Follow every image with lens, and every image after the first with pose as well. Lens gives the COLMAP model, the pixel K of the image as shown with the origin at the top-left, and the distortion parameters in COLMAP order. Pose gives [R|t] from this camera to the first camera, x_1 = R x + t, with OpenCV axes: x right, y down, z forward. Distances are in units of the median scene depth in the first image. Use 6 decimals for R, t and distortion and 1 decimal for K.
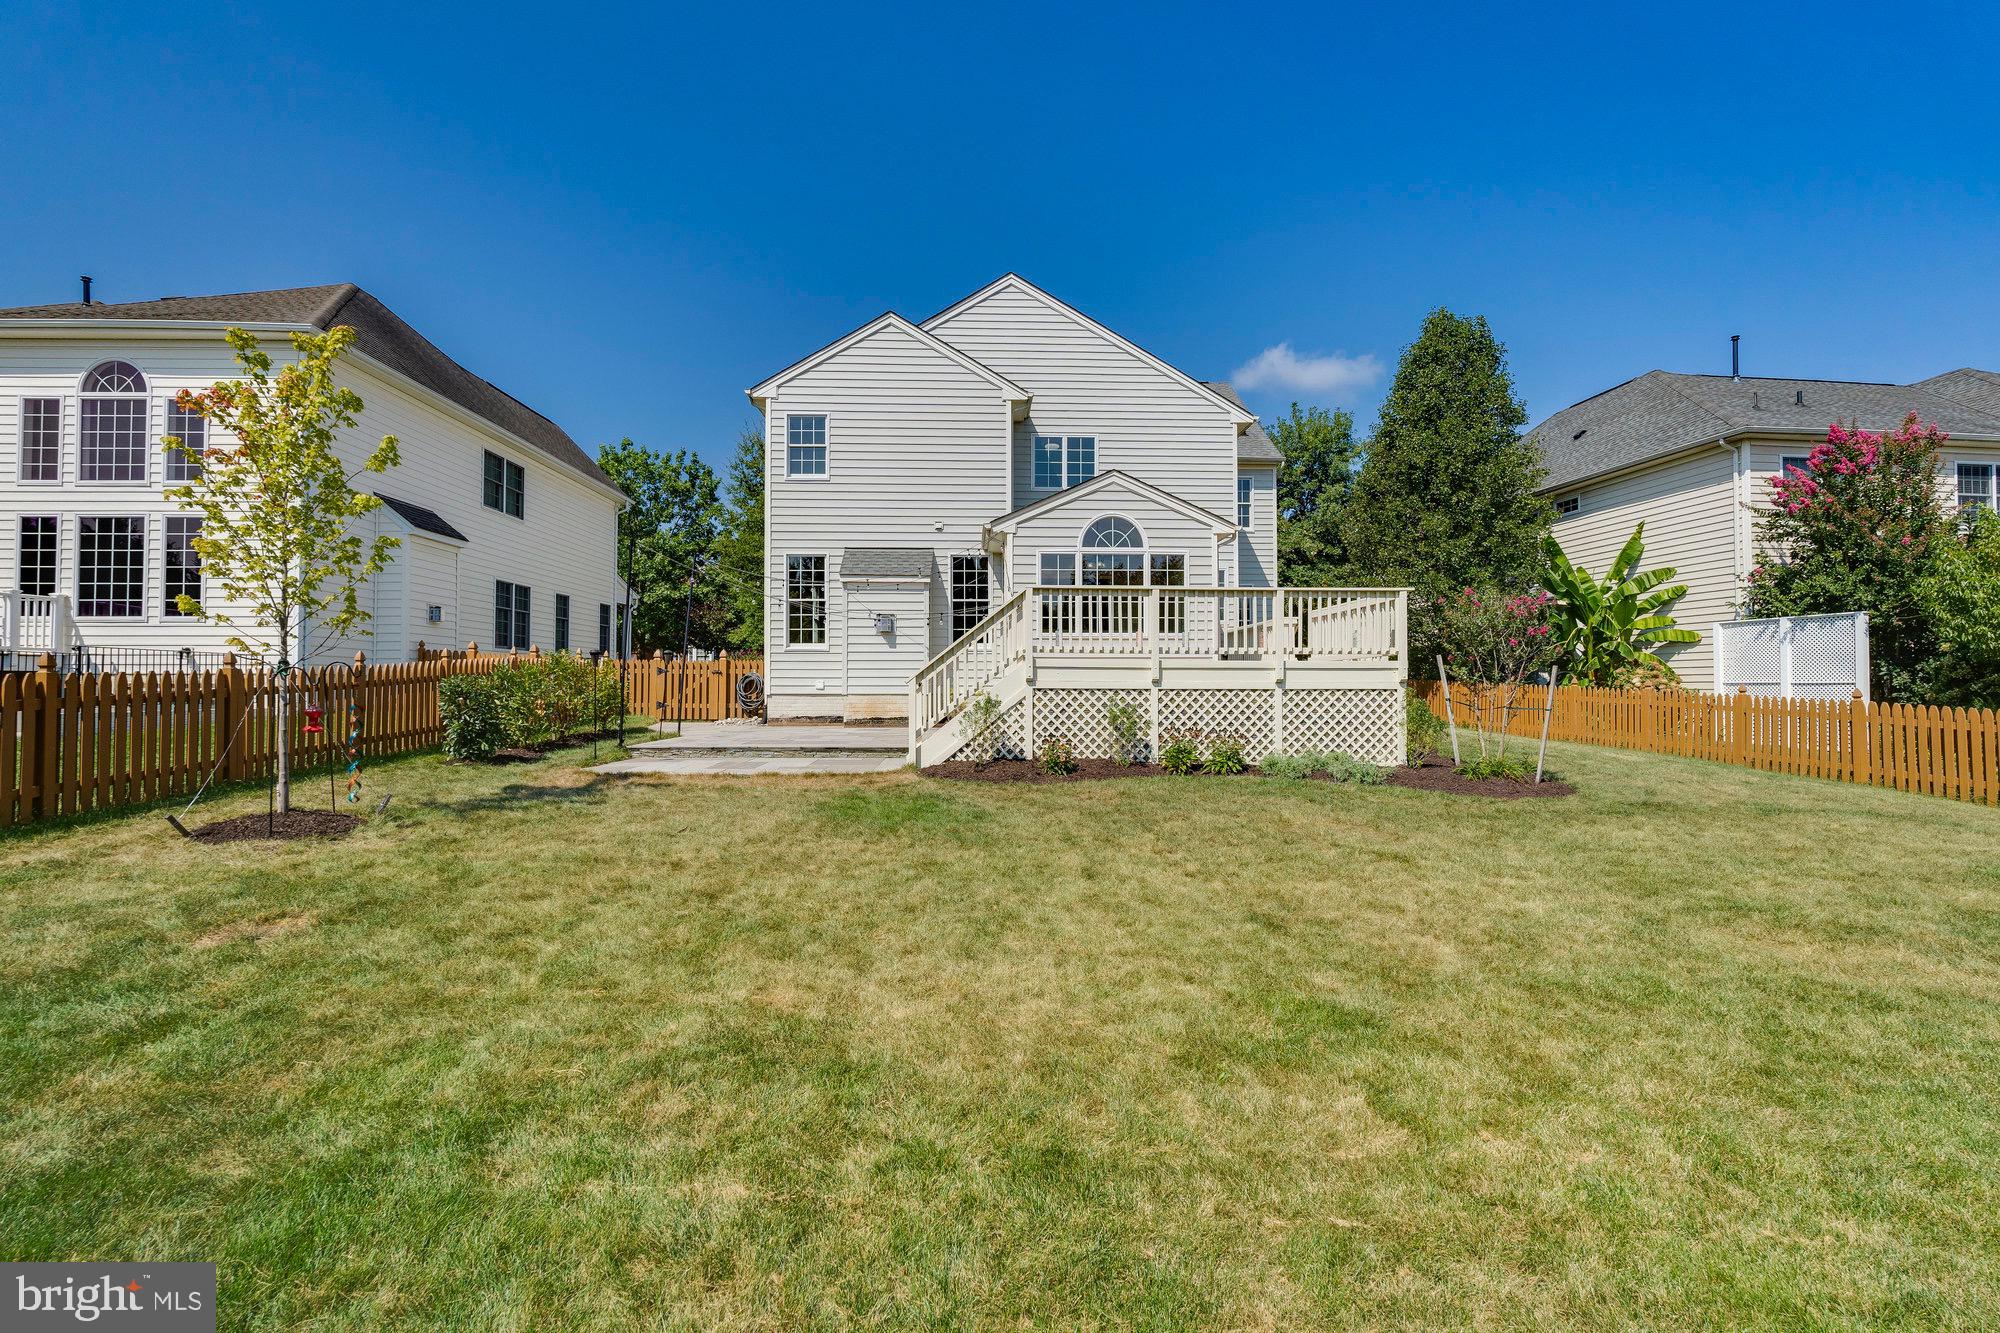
lens RADIAL K [[878.2, 0, 1009.8], [0, 878.2, 672.0], [0, 0, 1]] dist [-0.000922, -0.000238]
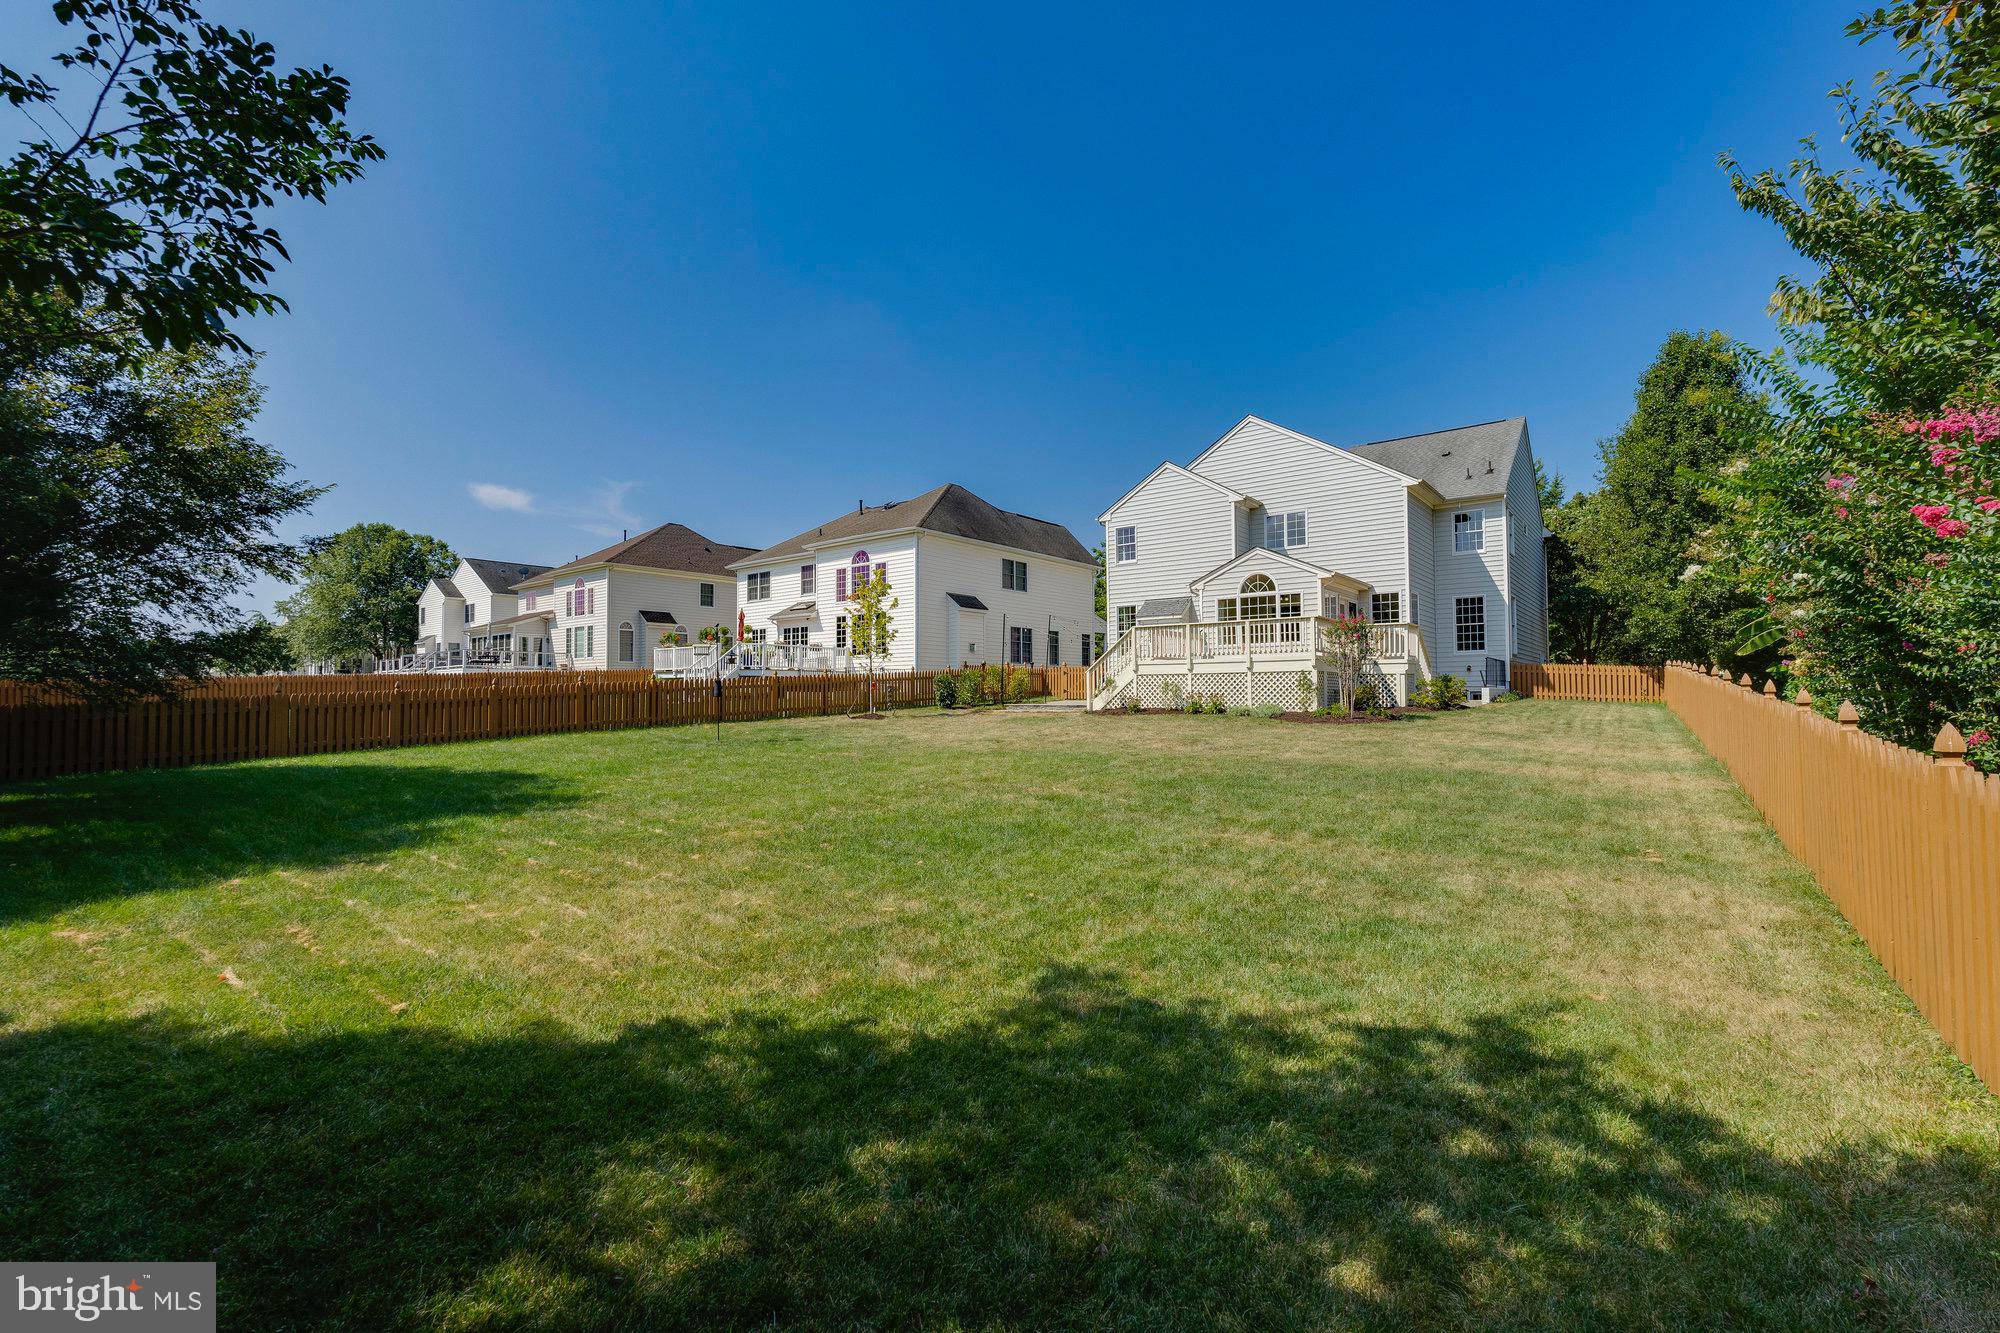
lens RADIAL K [[878.2, 0, 1009.8], [0, 878.2, 672.0], [0, 0, 1]] dist [-0.000922, -0.000238]
pose [[0.771936, -0.024696, -0.635221, 0.814113], [0.018579, 0.999695, -0.016288, 0.029198], [0.635429, 0.000771, 0.772159, -0.600383]]
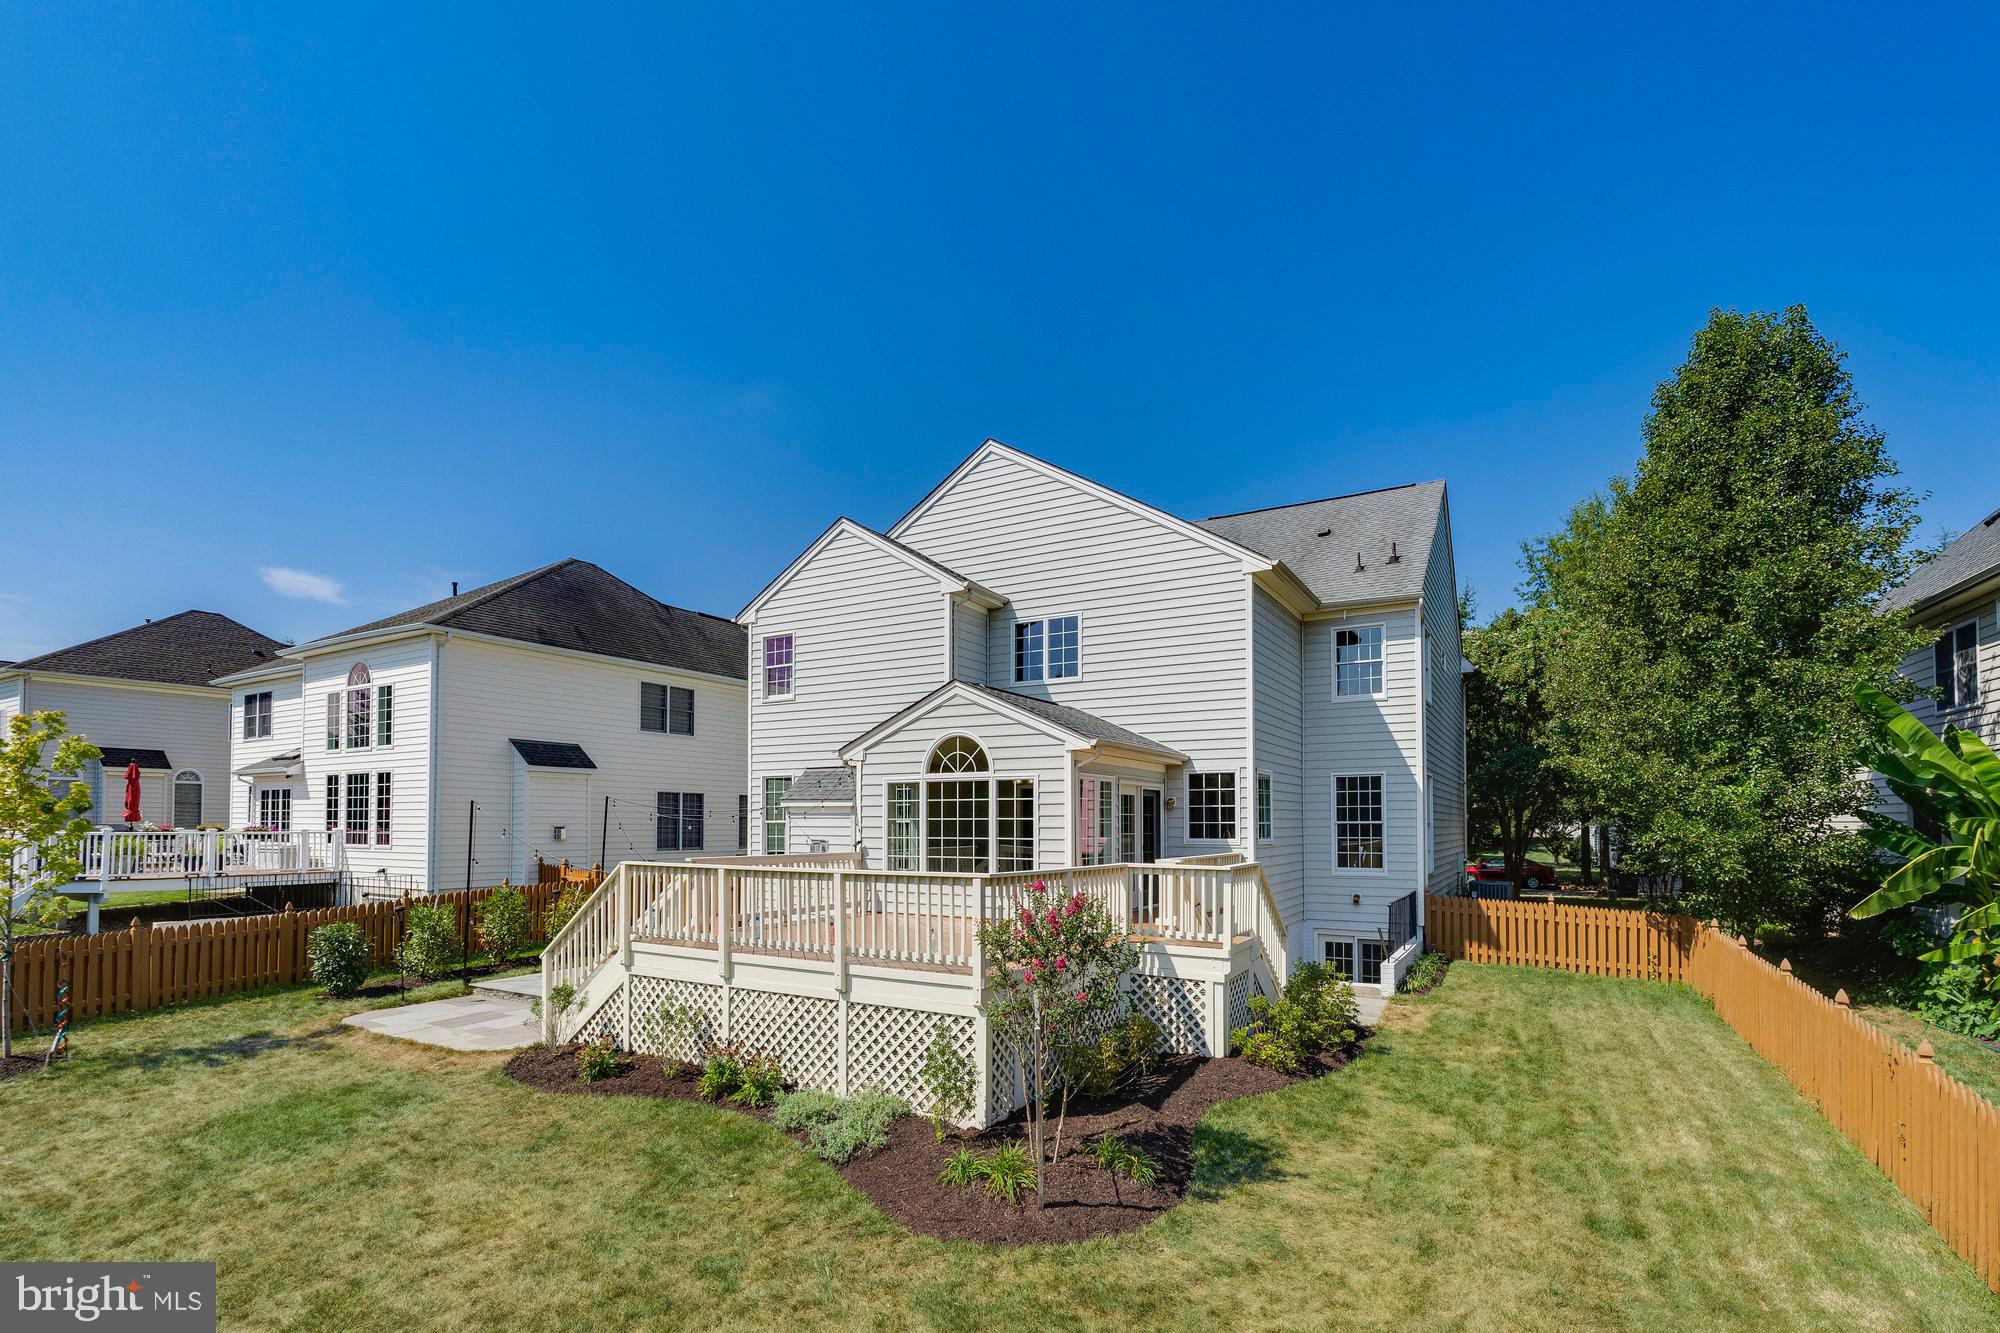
lens RADIAL K [[935.7, 0, 998.8], [0, 935.7, 800.8], [0, 0, 1]] dist [0.001031, 0.000234]
pose [[0.844947, -0.012335, -0.534708, 0.623652], [0.008754, 0.999919, -0.009234, -0.106602], [0.534779, 0.003121, 0.844986, 0.270548]]
